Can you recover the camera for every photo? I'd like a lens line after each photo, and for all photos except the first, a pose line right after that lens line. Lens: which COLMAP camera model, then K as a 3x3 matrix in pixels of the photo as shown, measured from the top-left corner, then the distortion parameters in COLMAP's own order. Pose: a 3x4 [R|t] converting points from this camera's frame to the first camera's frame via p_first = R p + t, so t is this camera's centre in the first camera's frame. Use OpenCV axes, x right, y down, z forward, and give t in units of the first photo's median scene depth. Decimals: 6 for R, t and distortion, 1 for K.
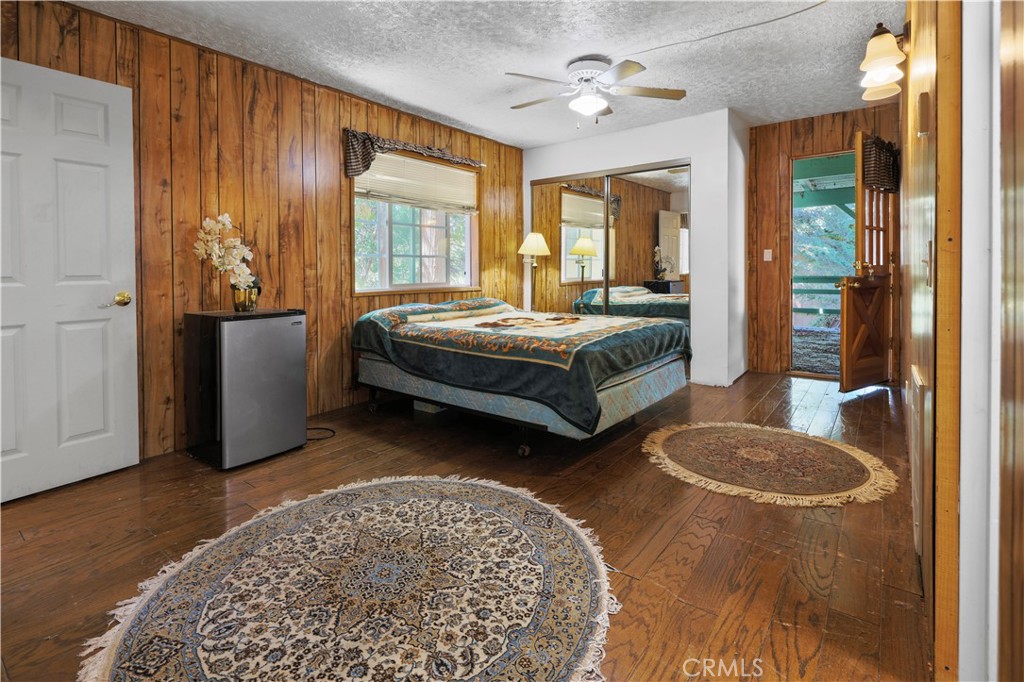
lens RADIAL K [[466.6, 0, 512.1], [0, 466.6, 278.0], [0, 0, 1]] dist [-0.001025, -0.000617]
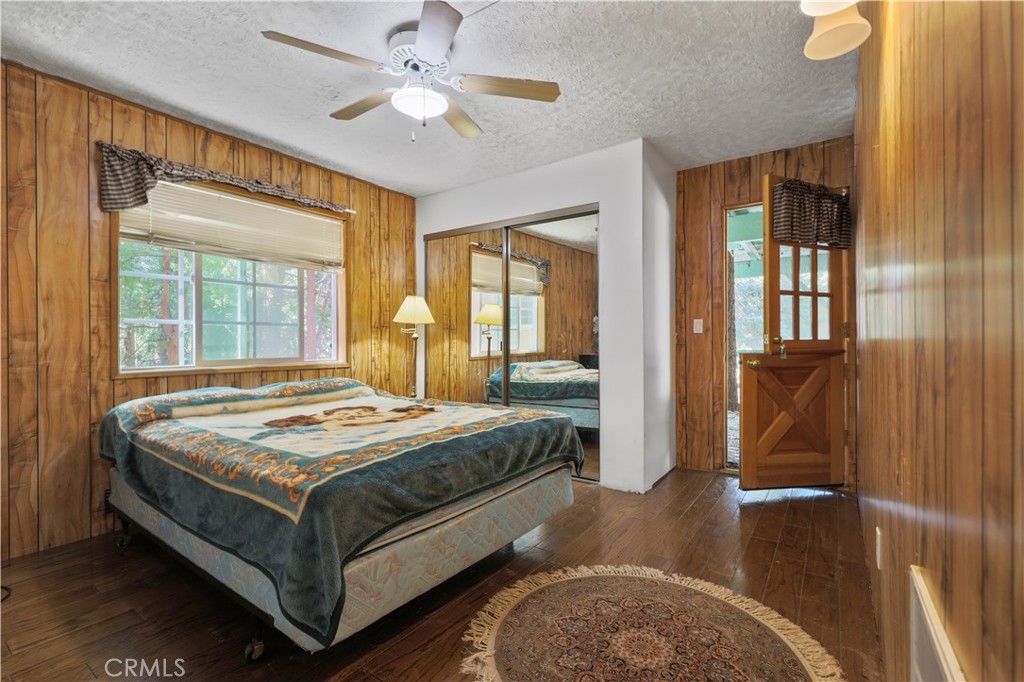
lens RADIAL K [[444.2, 0, 506.8], [0, 444.2, 340.8], [0, 0, 1]] dist [0.000237, -0.000450]
pose [[0.999149, 0.006039, 0.040802, 0.198368], [-0.005338, 0.999837, -0.017267, -0.008234], [-0.040899, 0.017034, 0.999018, 0.257595]]
